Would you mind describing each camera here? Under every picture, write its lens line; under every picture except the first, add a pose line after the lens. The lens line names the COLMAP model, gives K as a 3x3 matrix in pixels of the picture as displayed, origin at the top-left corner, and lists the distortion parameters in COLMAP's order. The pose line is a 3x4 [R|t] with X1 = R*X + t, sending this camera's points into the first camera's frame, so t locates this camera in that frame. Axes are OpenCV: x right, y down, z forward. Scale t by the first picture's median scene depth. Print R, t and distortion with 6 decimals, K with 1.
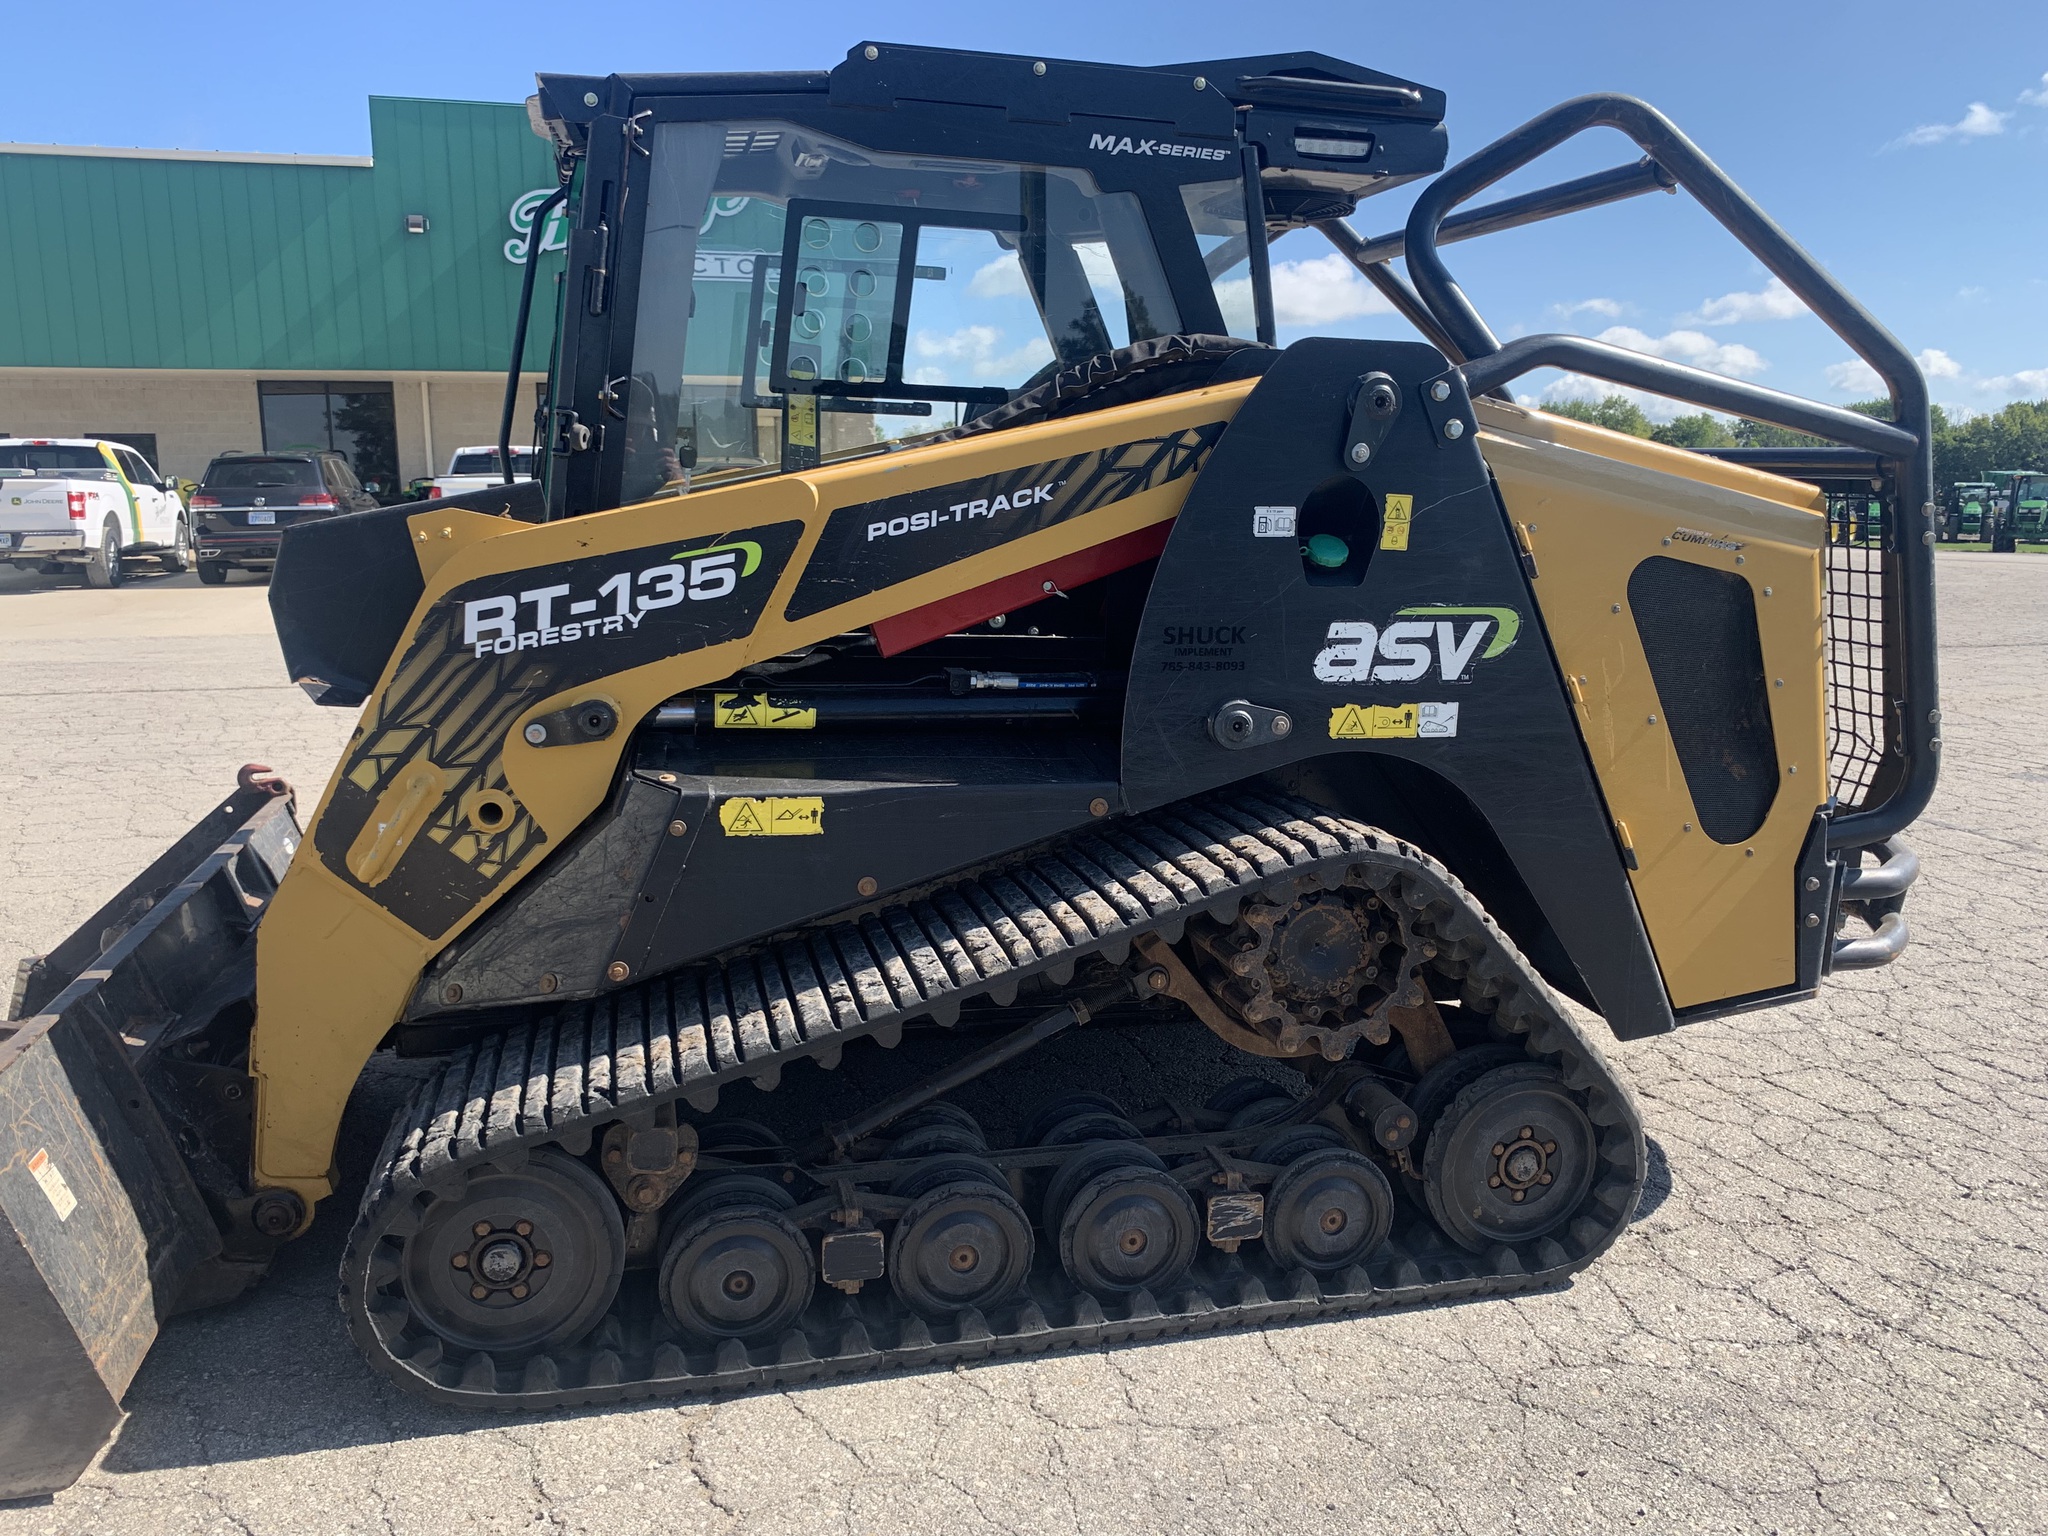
lens RADIAL K [[1570.6, 0, 1016.9], [0, 1570.6, 777.1], [0, 0, 1]] dist [0.040865, -0.052933]
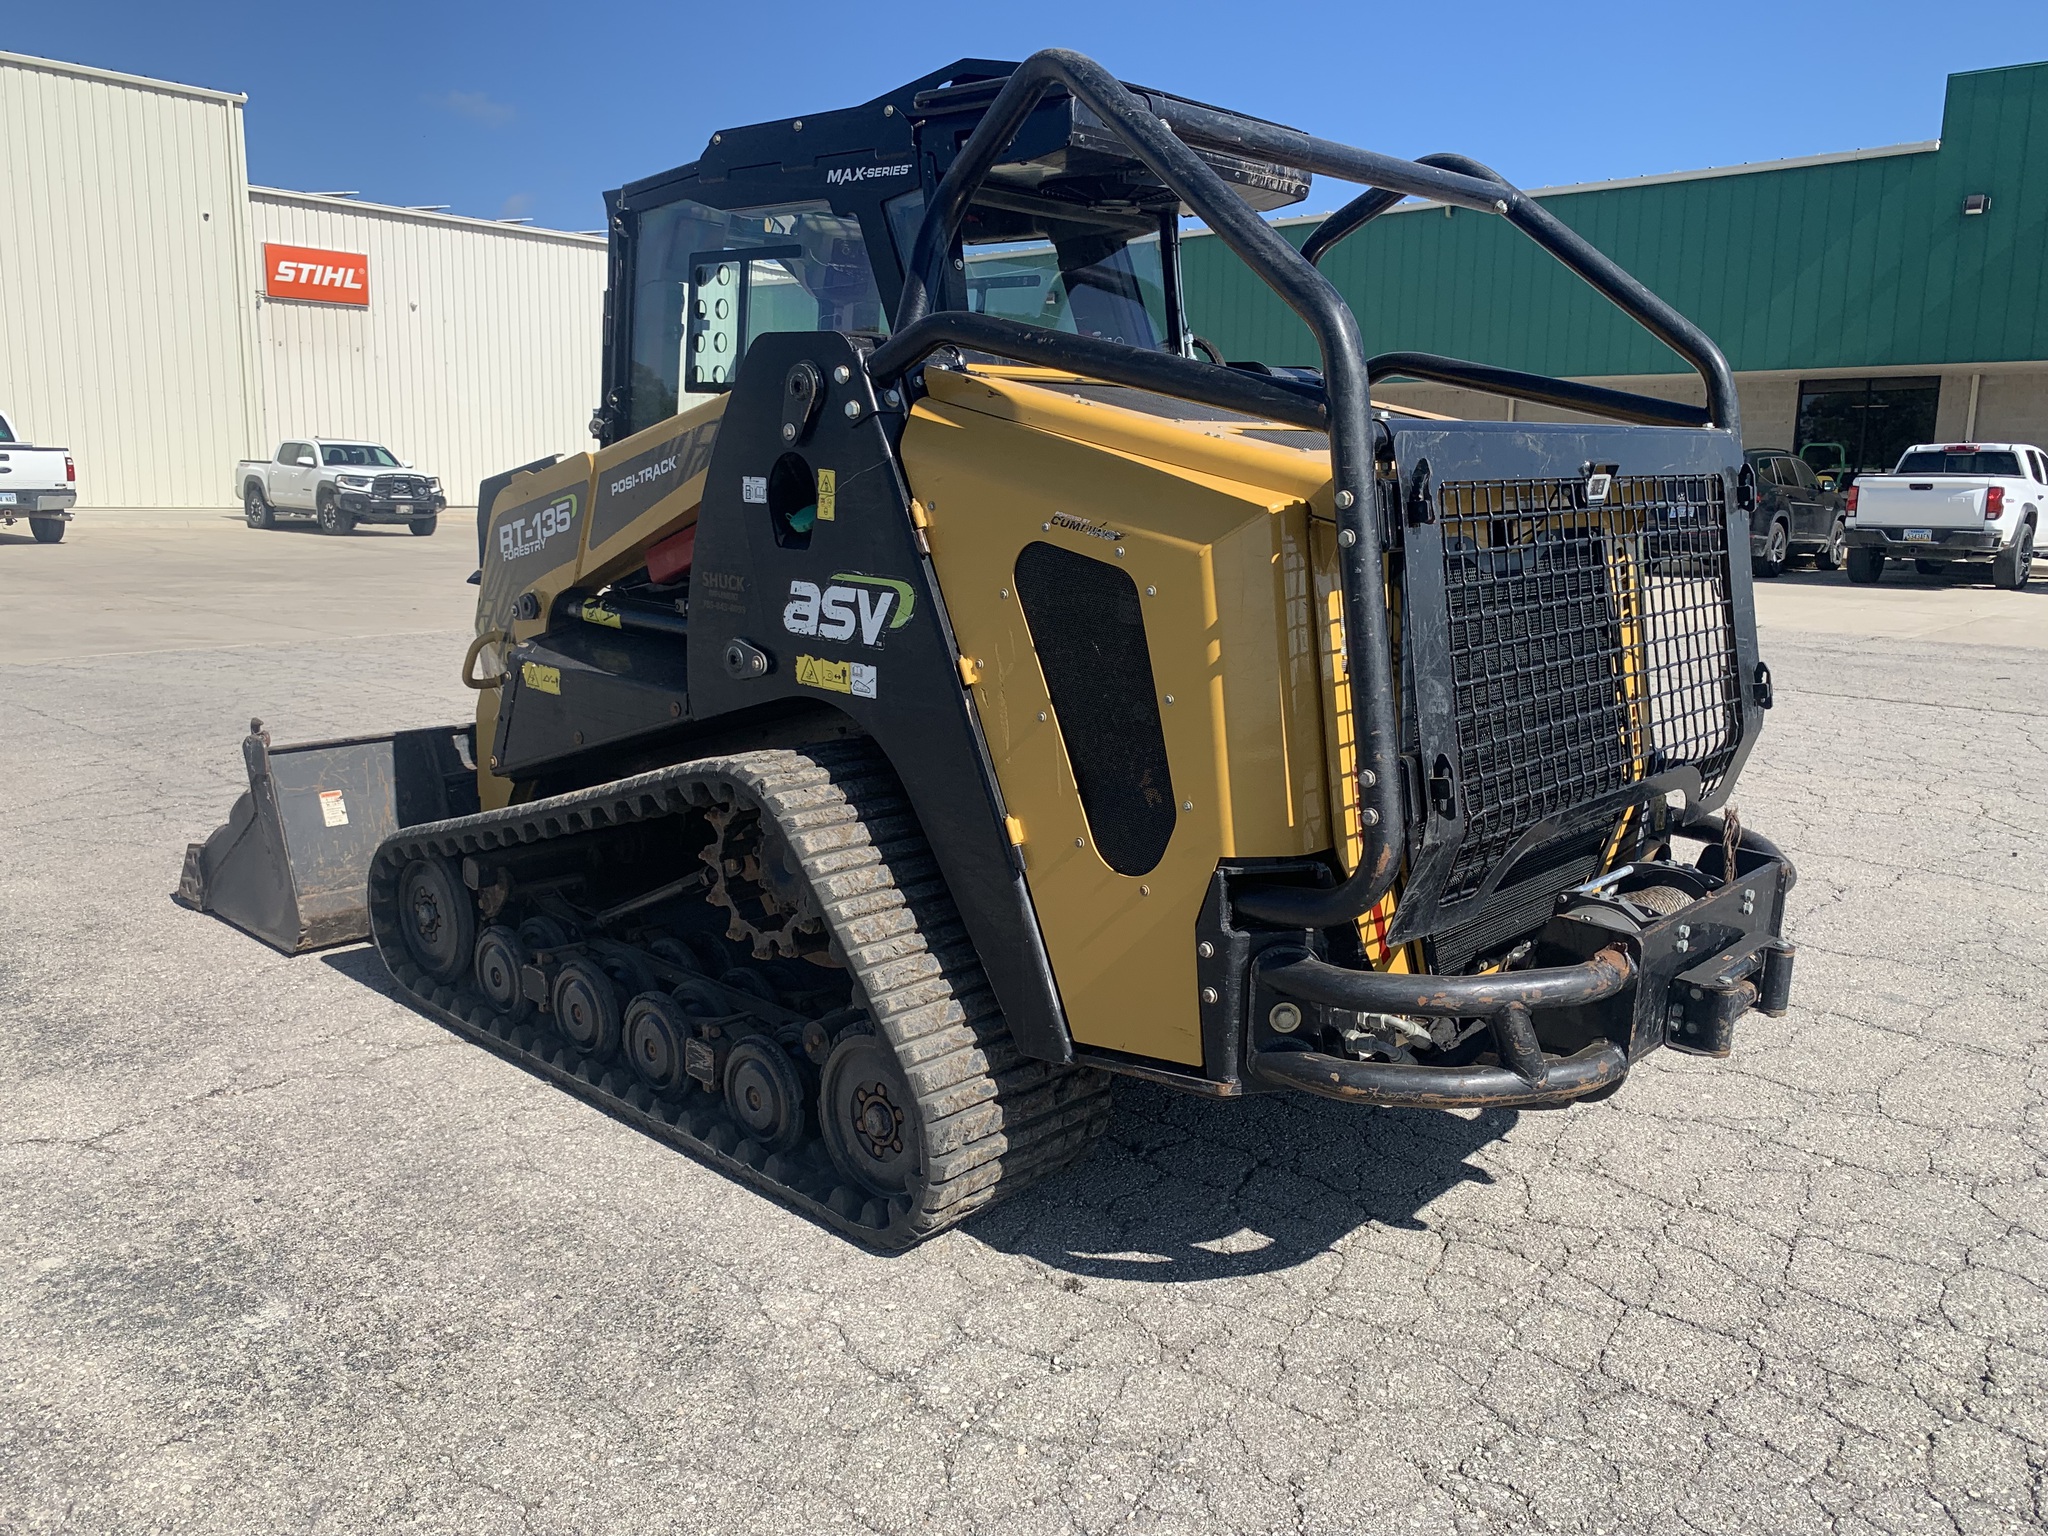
lens RADIAL K [[1569.4, 0, 1024.0], [0, 1569.4, 768.0], [0, 0, 1]] dist [0.045392, -0.064369]
pose [[0.543465, 0.165560, -0.822944, 1.253770], [-0.170832, 0.981655, 0.084673, -0.089819], [0.821865, 0.094568, 0.561778, 0.509346]]
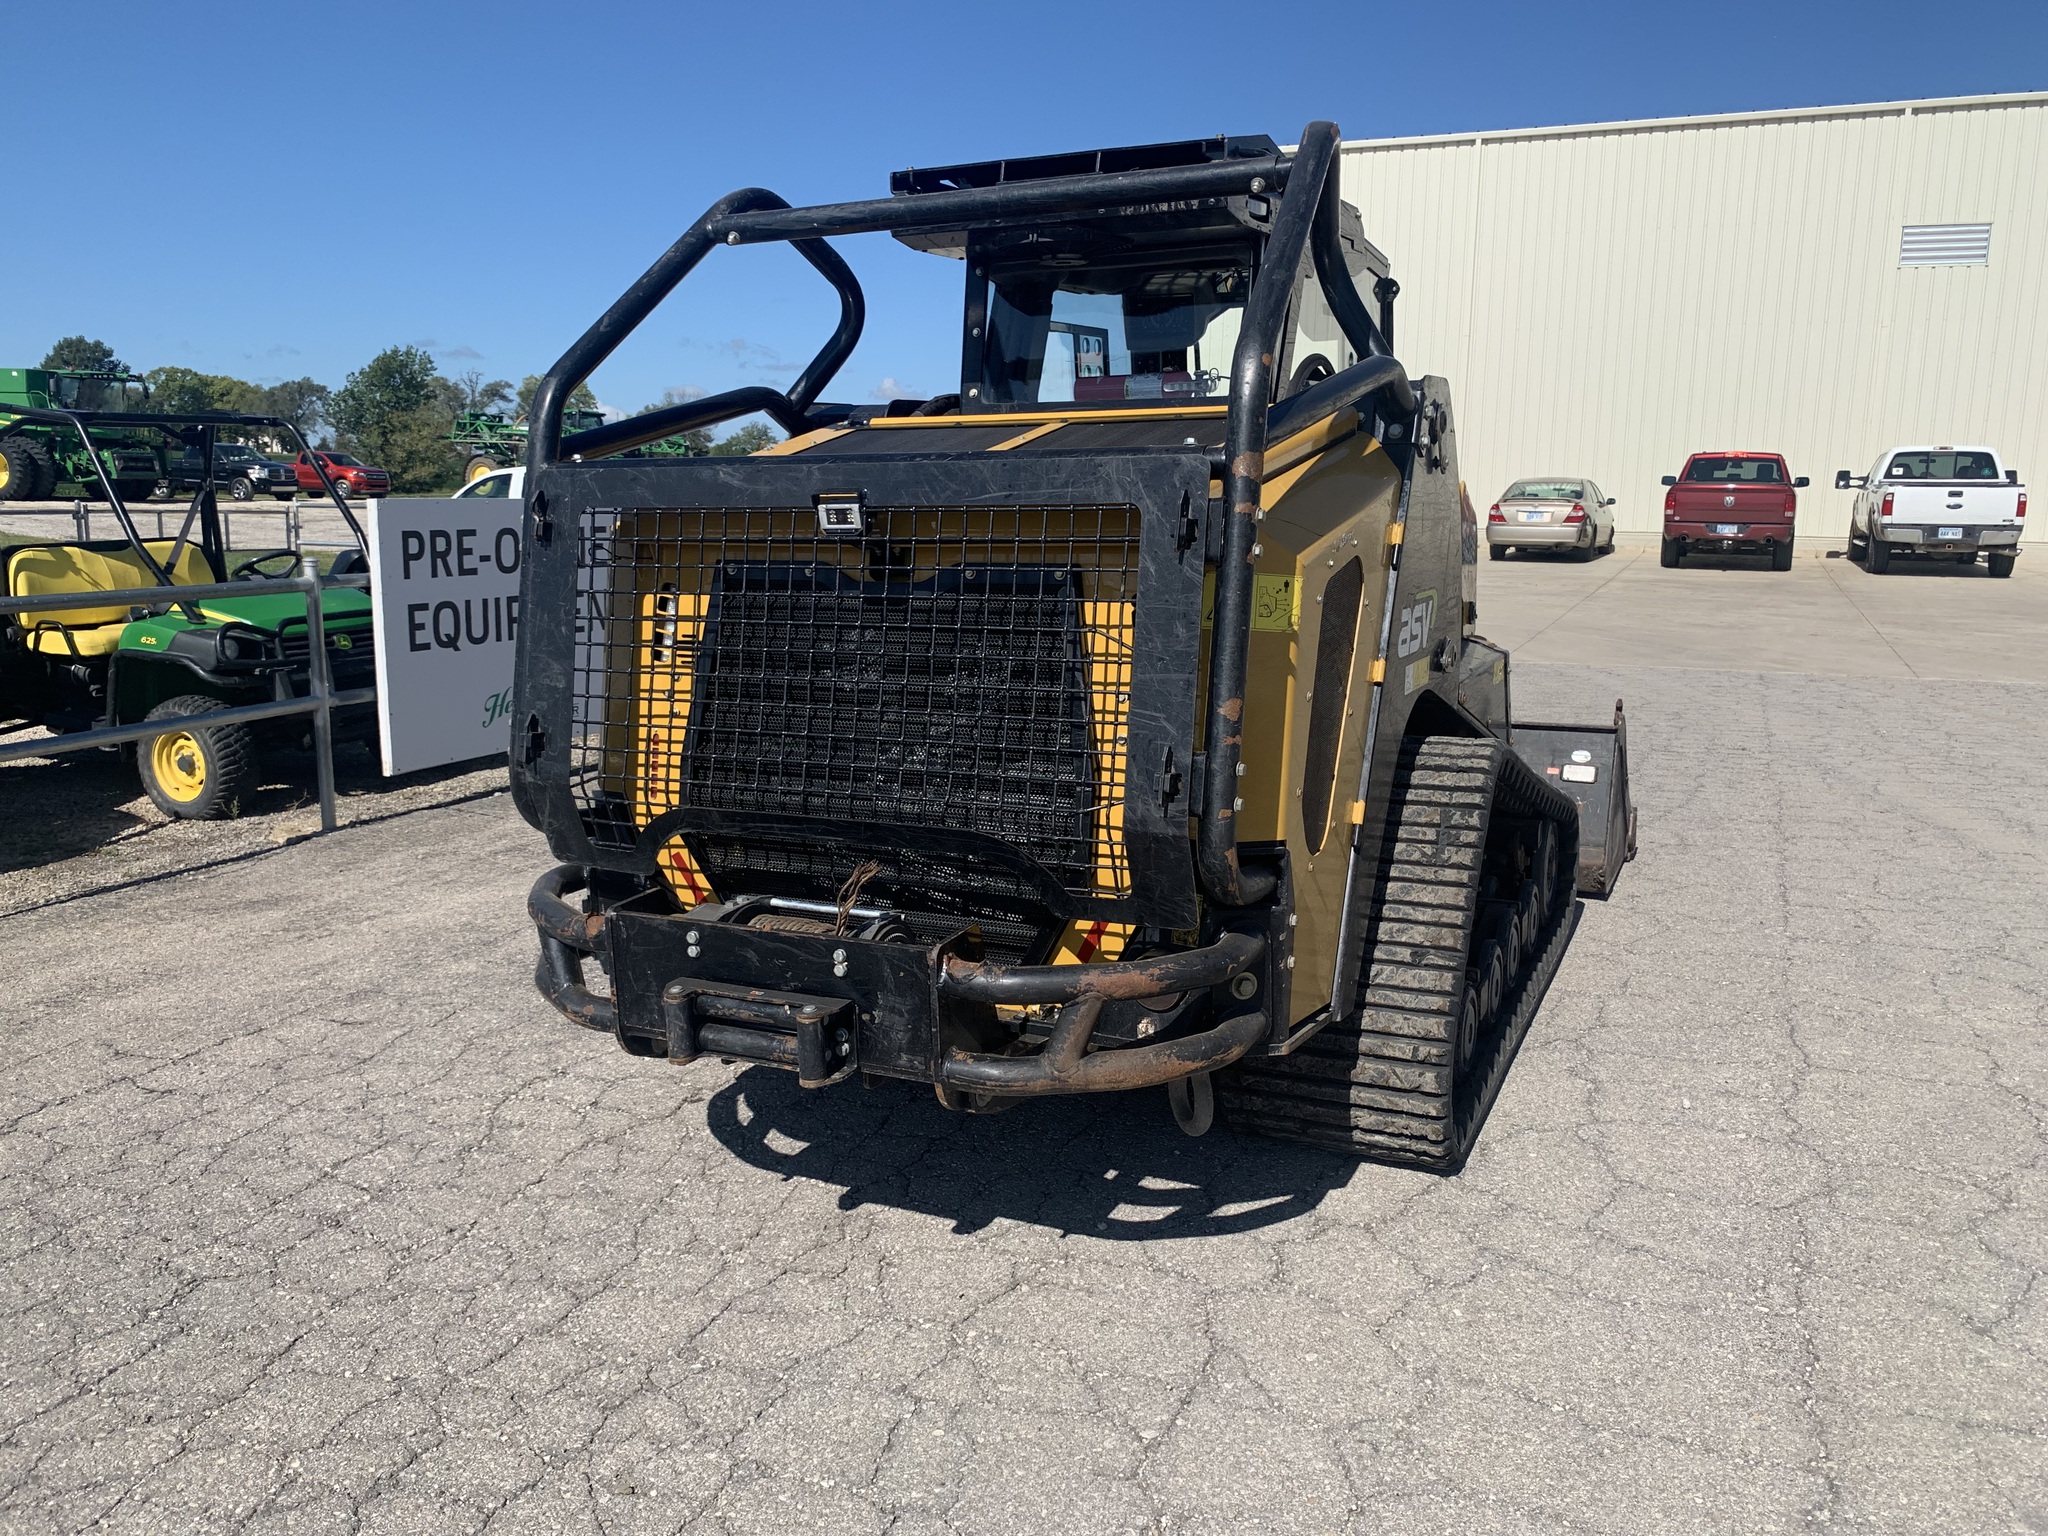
lens RADIAL K [[1559.5, 0, 1037.6], [0, 1559.5, 770.8], [0, 0, 1]] dist [0.054332, -0.090507]
pose [[-0.629951, 0.139028, -0.764090, 1.309215], [-0.146037, 0.945092, 0.292361, -0.407492], [0.762781, 0.295759, -0.575058, 2.111432]]
